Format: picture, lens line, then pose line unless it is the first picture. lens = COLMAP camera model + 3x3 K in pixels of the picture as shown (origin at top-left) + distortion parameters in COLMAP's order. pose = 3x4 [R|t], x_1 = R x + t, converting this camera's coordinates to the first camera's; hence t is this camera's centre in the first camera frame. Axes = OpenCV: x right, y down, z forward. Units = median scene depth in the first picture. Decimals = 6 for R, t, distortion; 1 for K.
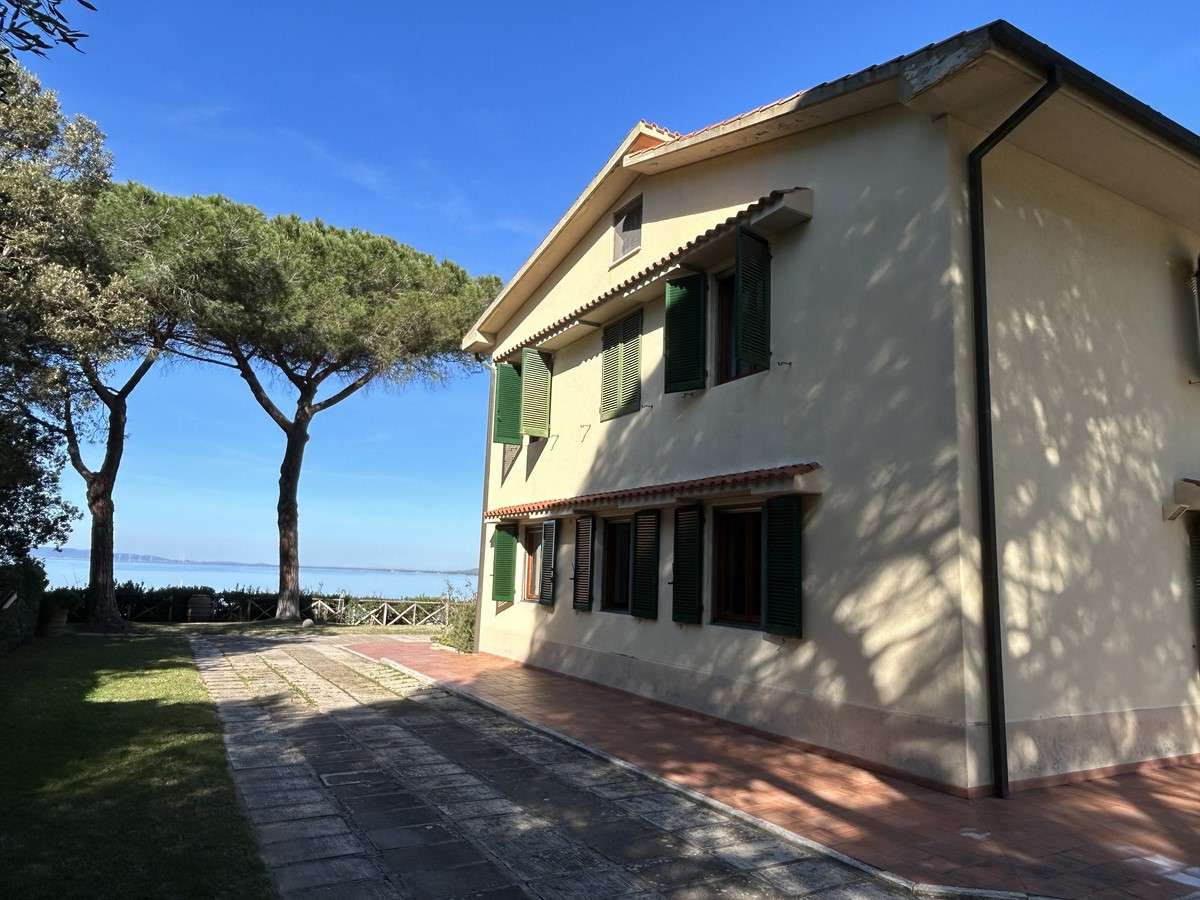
lens RADIAL K [[788.2, 0, 601.9], [0, 788.2, 453.3], [0, 0, 1]] dist [0.001987, -0.017104]
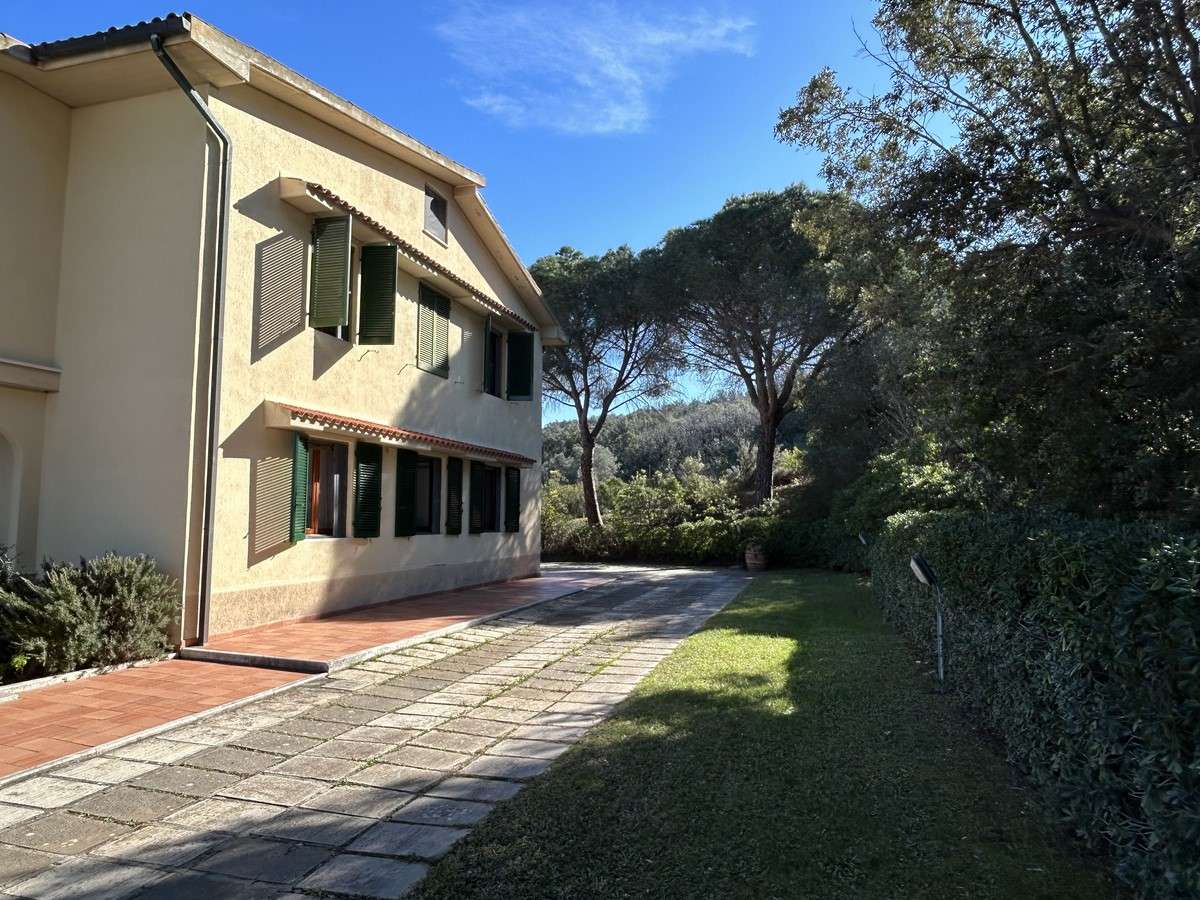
lens RADIAL K [[783.6, 0, 599.1], [0, 783.6, 455.1], [0, 0, 1]] dist [0.019233, -0.036719]
pose [[-0.702571, 0.013720, 0.711482, -1.533558], [-0.141743, 0.977082, -0.158809, 0.347878], [-0.697354, -0.212422, -0.684524, 2.461769]]
